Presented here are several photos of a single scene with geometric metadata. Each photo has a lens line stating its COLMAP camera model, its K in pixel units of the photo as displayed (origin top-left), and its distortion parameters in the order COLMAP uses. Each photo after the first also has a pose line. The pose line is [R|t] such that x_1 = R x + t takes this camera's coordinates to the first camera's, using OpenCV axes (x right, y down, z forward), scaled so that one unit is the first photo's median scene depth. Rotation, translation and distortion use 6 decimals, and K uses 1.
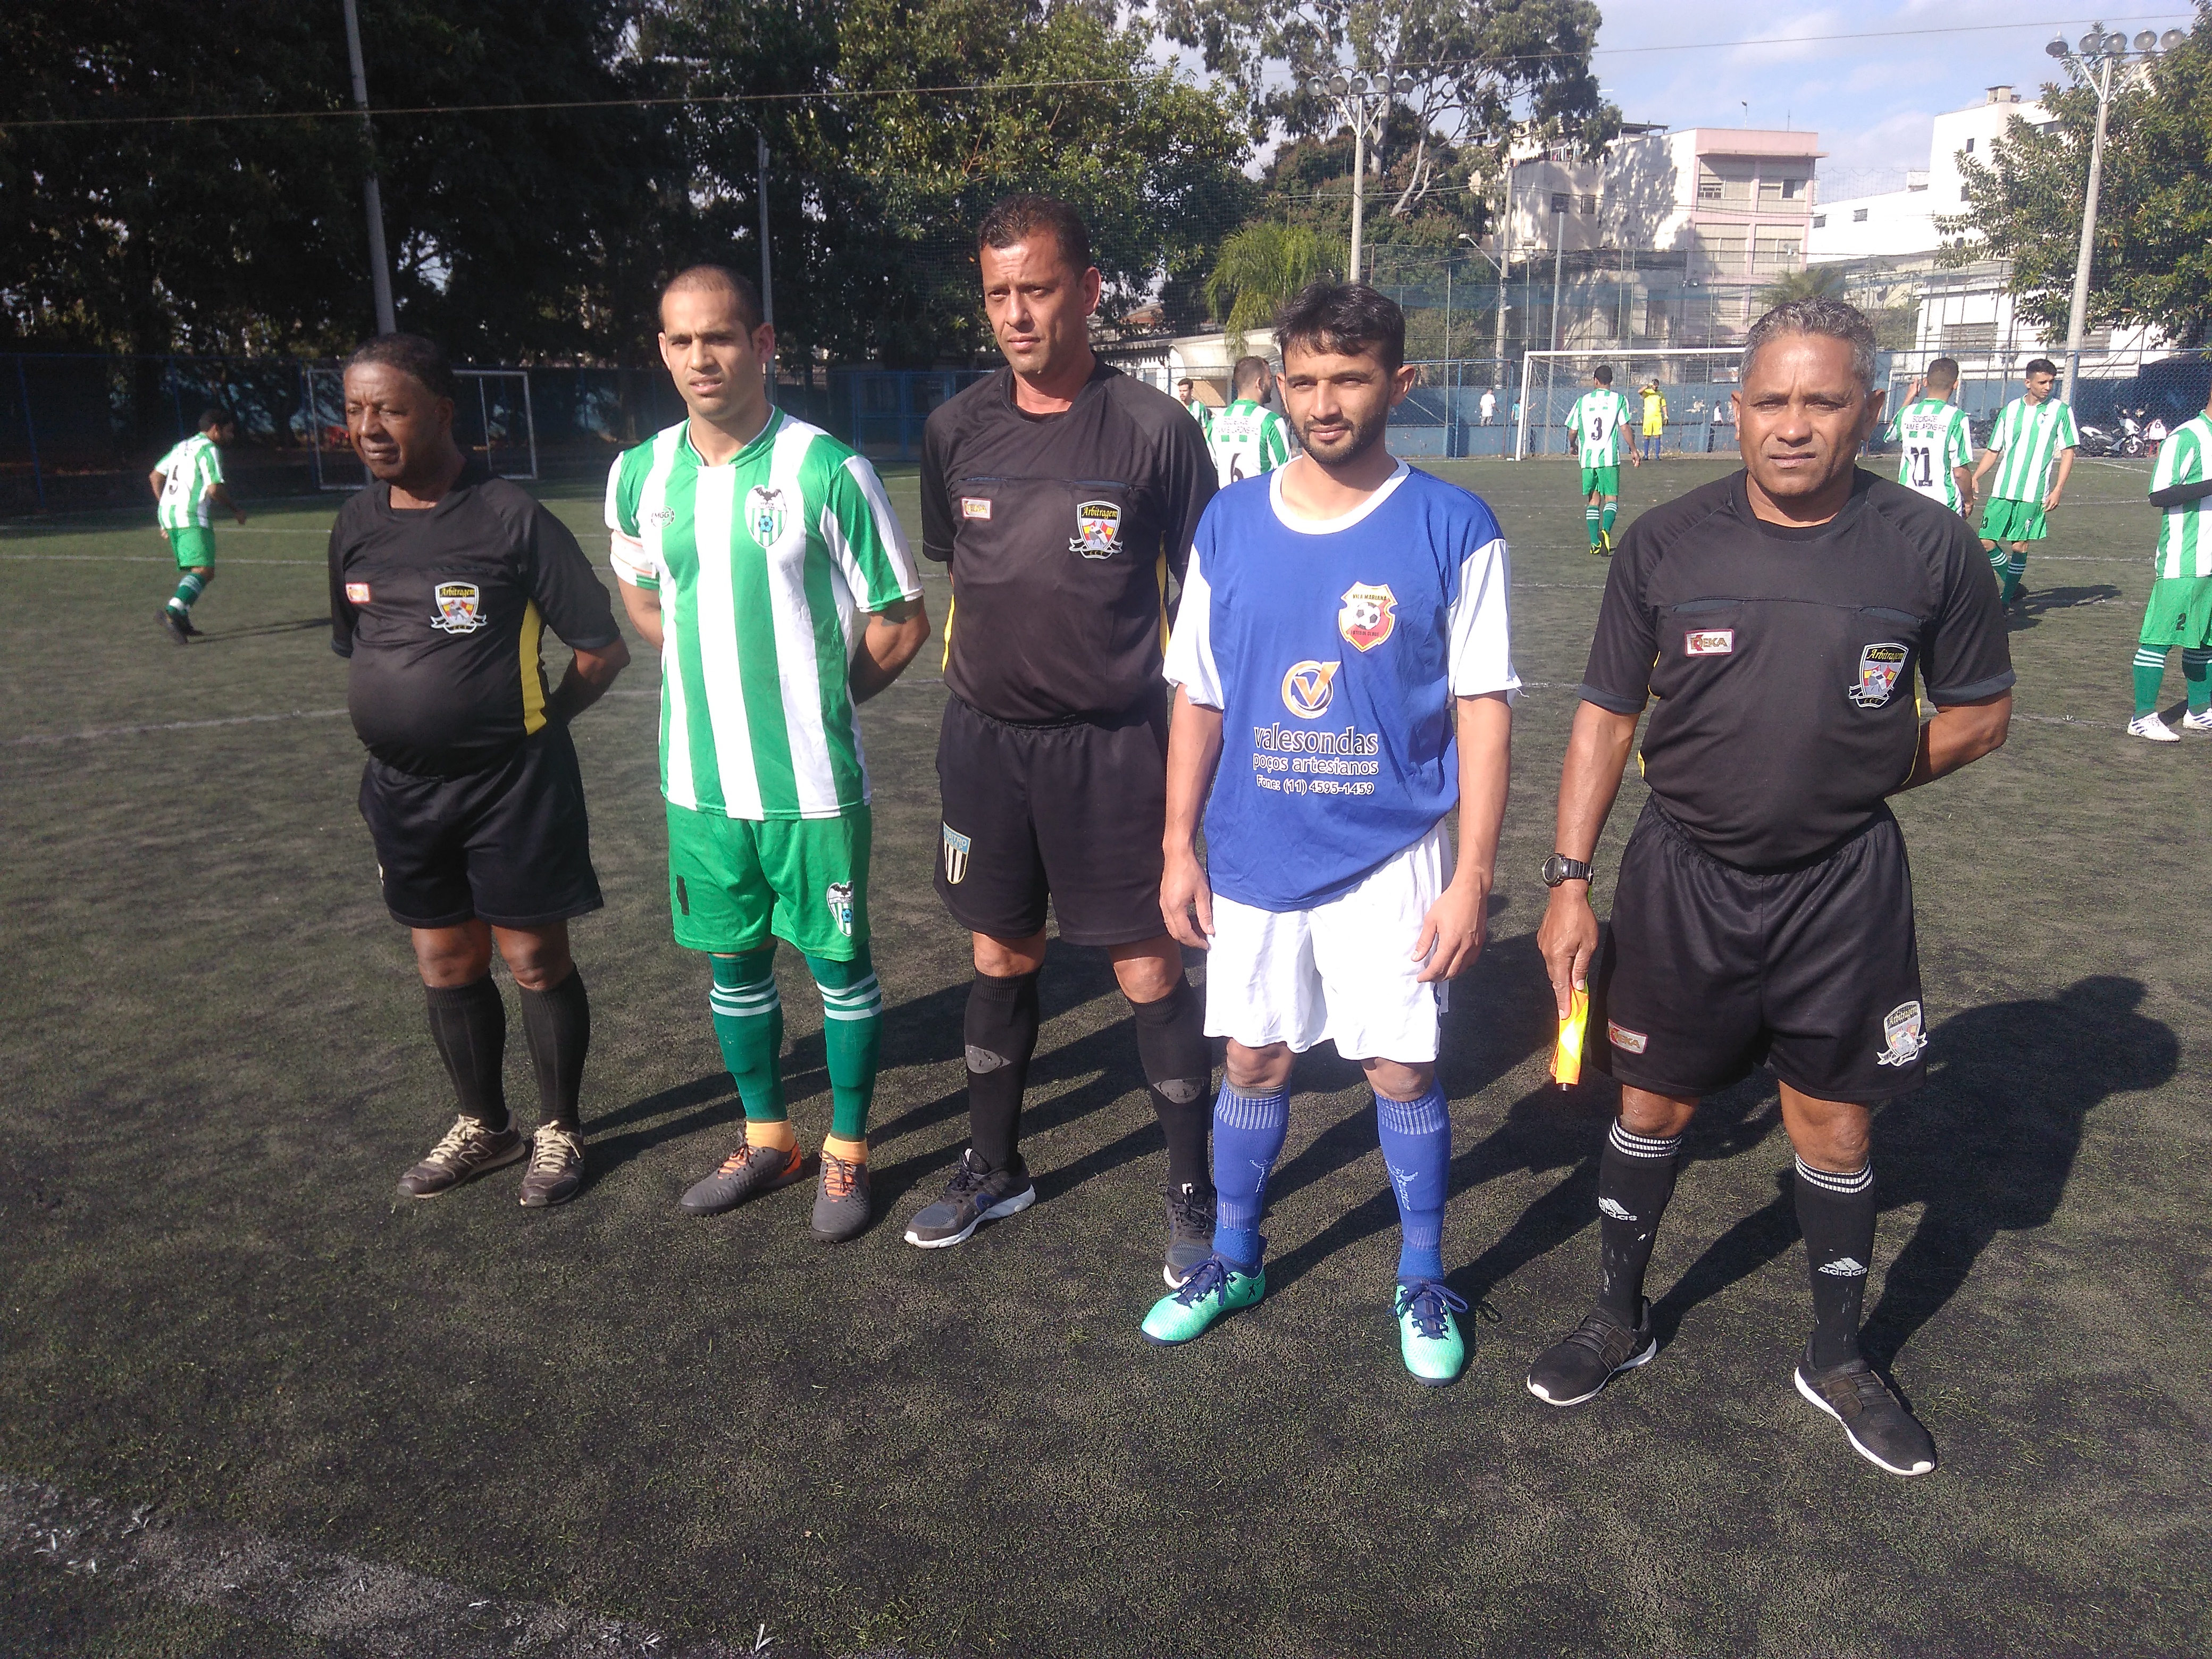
lens RADIAL K [[1750.4, 0, 1111.0], [0, 1750.4, 835.8], [0, 0, 1]] dist [0.088778, -0.097897]
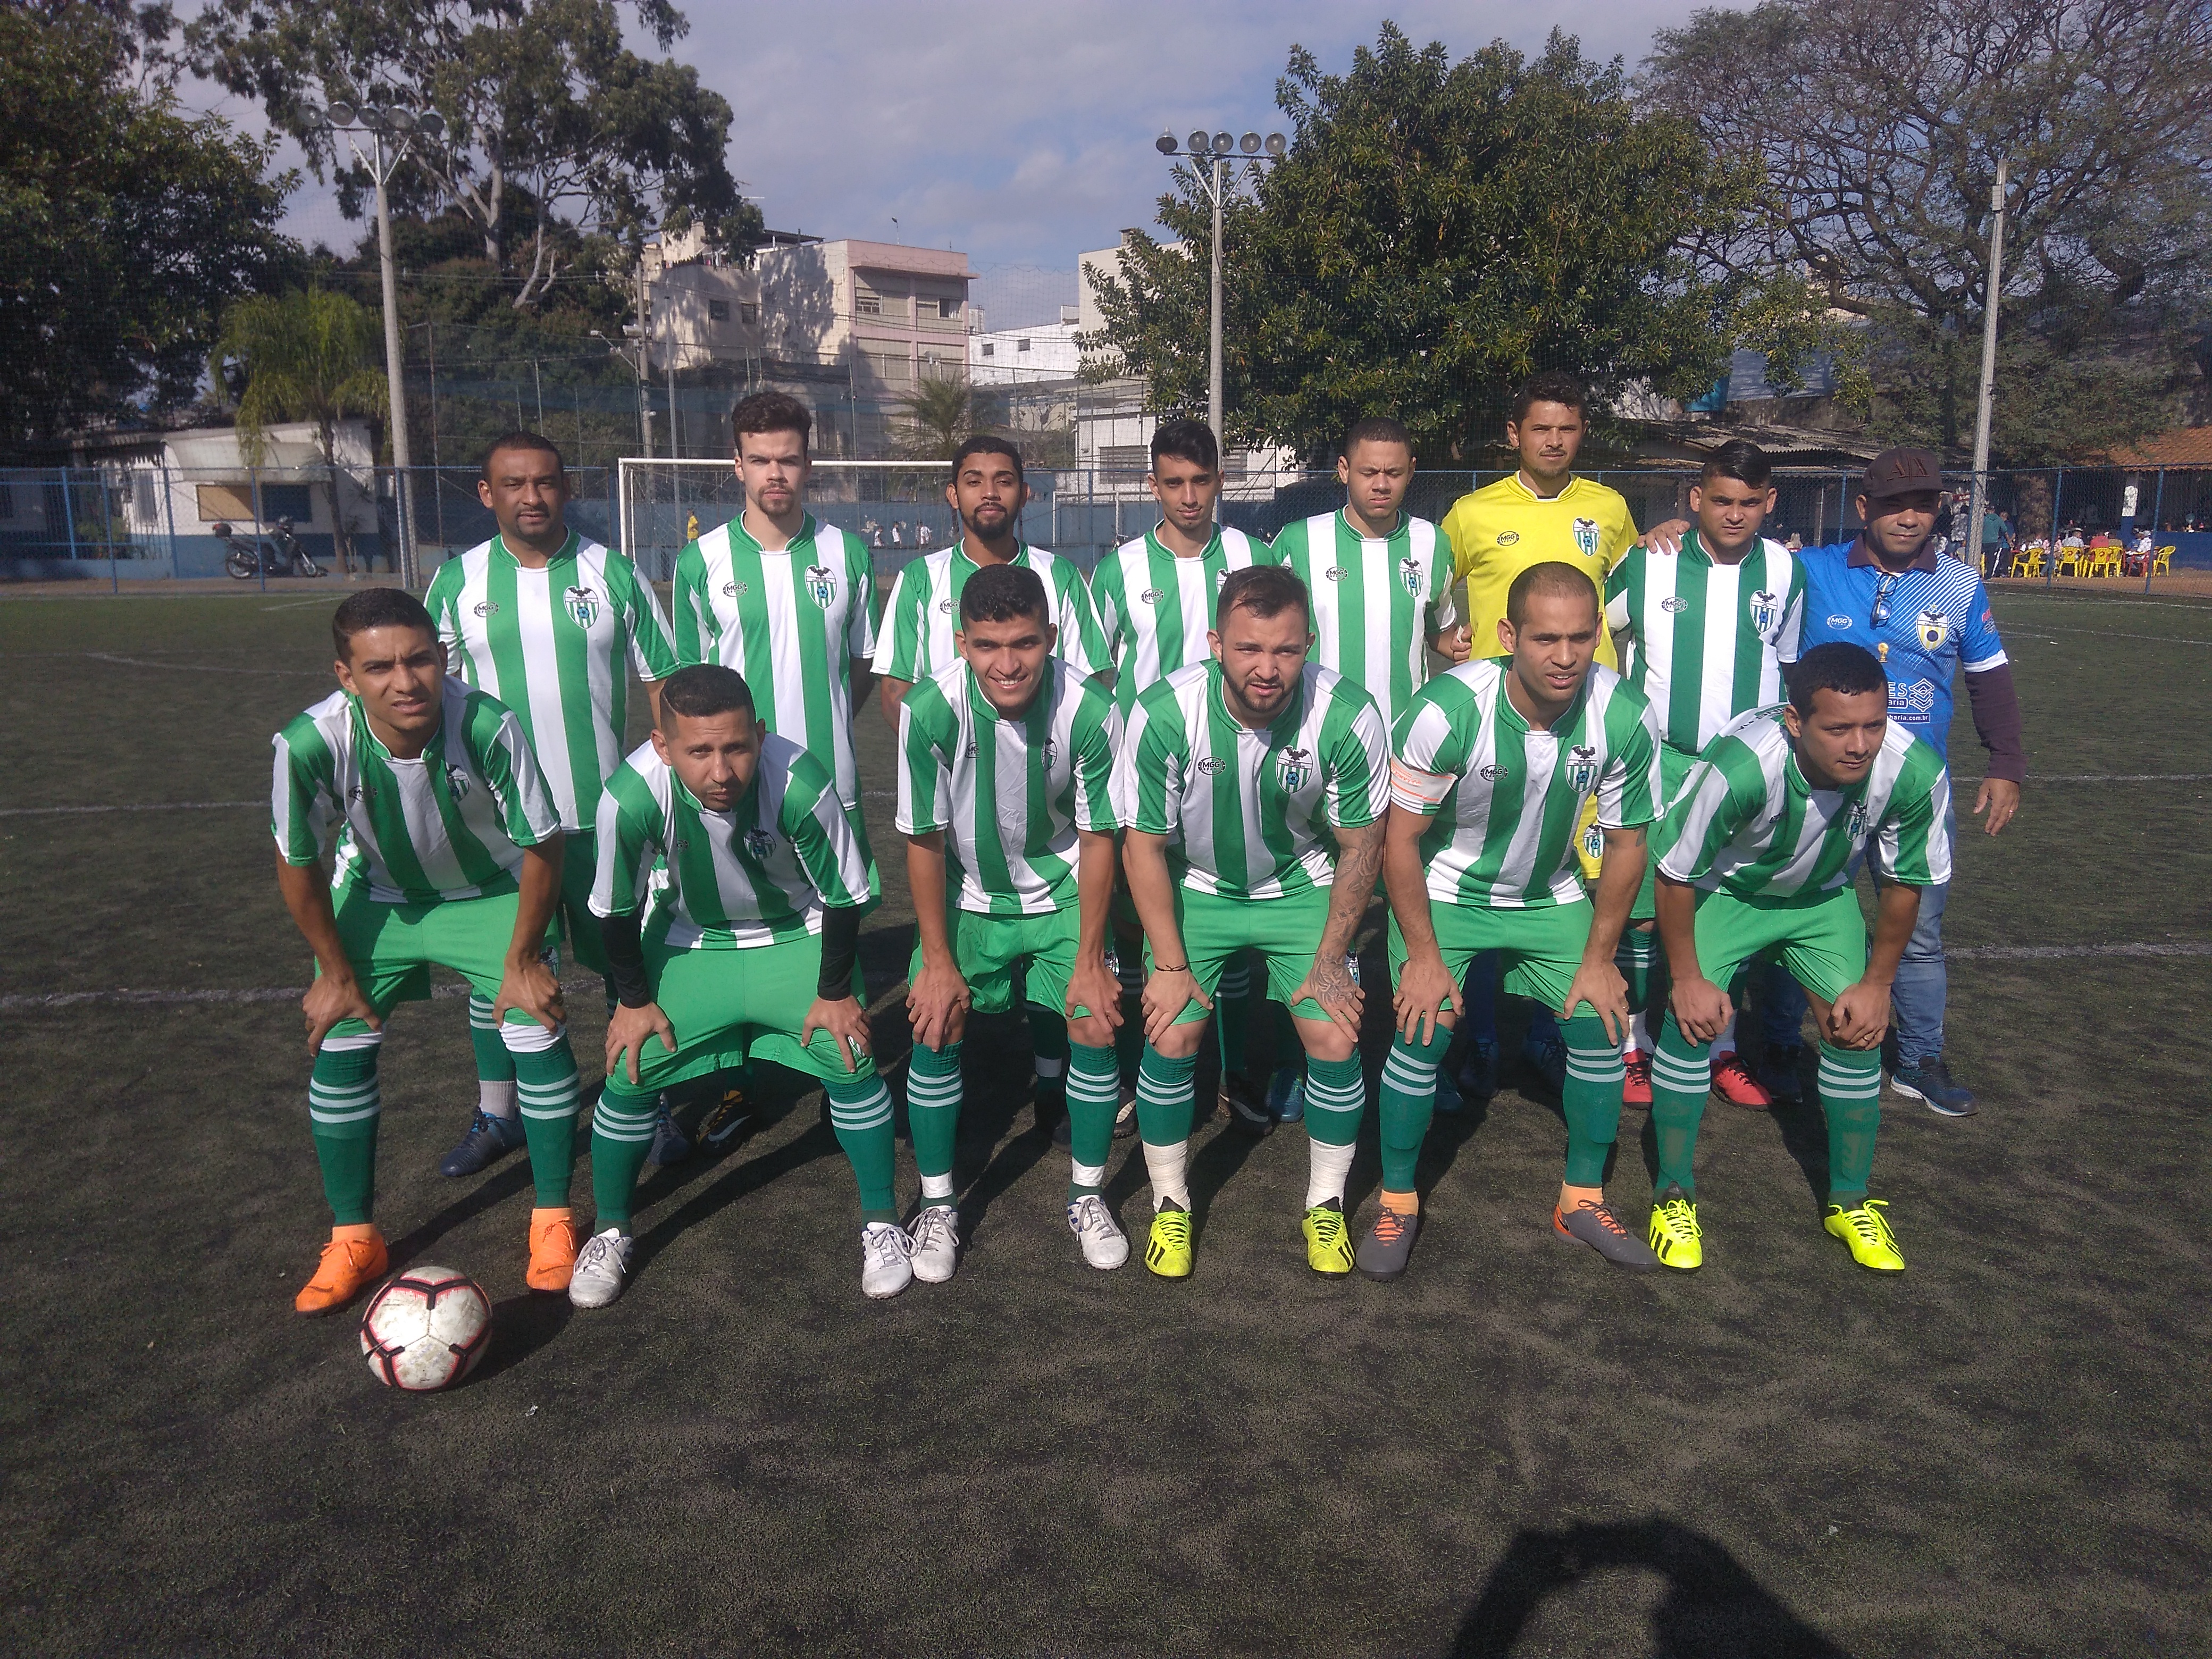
lens RADIAL K [[1750.4, 0, 1111.0], [0, 1750.4, 835.8], [0, 0, 1]] dist [0.088778, -0.097897]
pose [[0.912581, -0.072763, 0.402370, 0.056764], [0.097542, 0.994369, -0.041410, -0.026585], [-0.397091, 0.077038, 0.914540, 0.104881]]
